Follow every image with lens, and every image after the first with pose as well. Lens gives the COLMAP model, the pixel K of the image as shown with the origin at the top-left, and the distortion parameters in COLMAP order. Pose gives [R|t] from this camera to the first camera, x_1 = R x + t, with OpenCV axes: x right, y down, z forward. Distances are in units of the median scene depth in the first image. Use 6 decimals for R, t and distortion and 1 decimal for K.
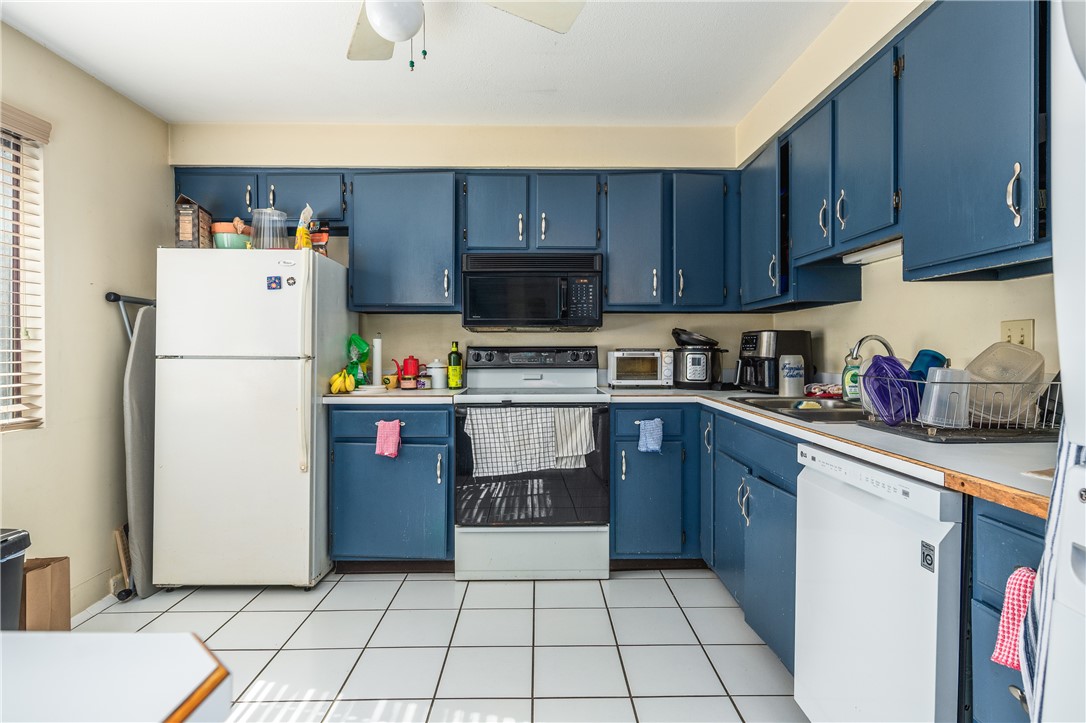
lens RADIAL K [[582.7, 0, 542.9], [0, 582.7, 356.5], [0, 0, 1]] dist [0.000280, -0.000875]
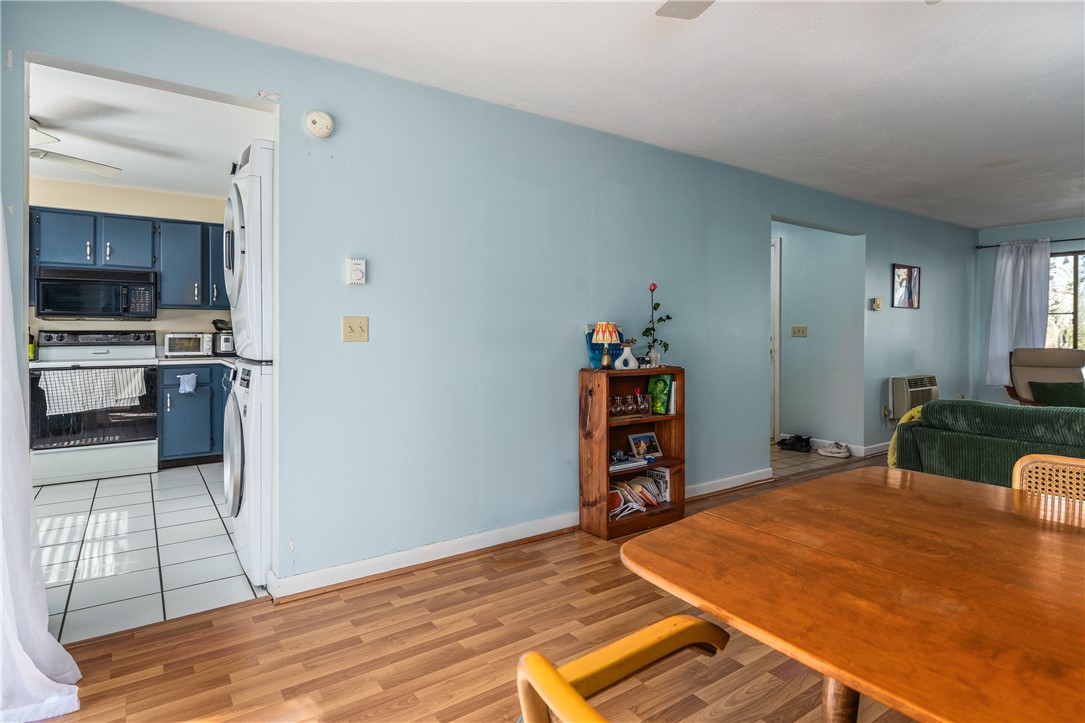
lens RADIAL K [[582.2, 0, 581.2], [0, 582.2, 334.7], [0, 0, 1]] dist [0.000280, -0.000875]
pose [[0.801512, -0.000996, 0.597978, 0.081191], [0.005531, 0.999968, -0.005747, 0.008626], [-0.597953, 0.007914, 0.801492, -0.941555]]
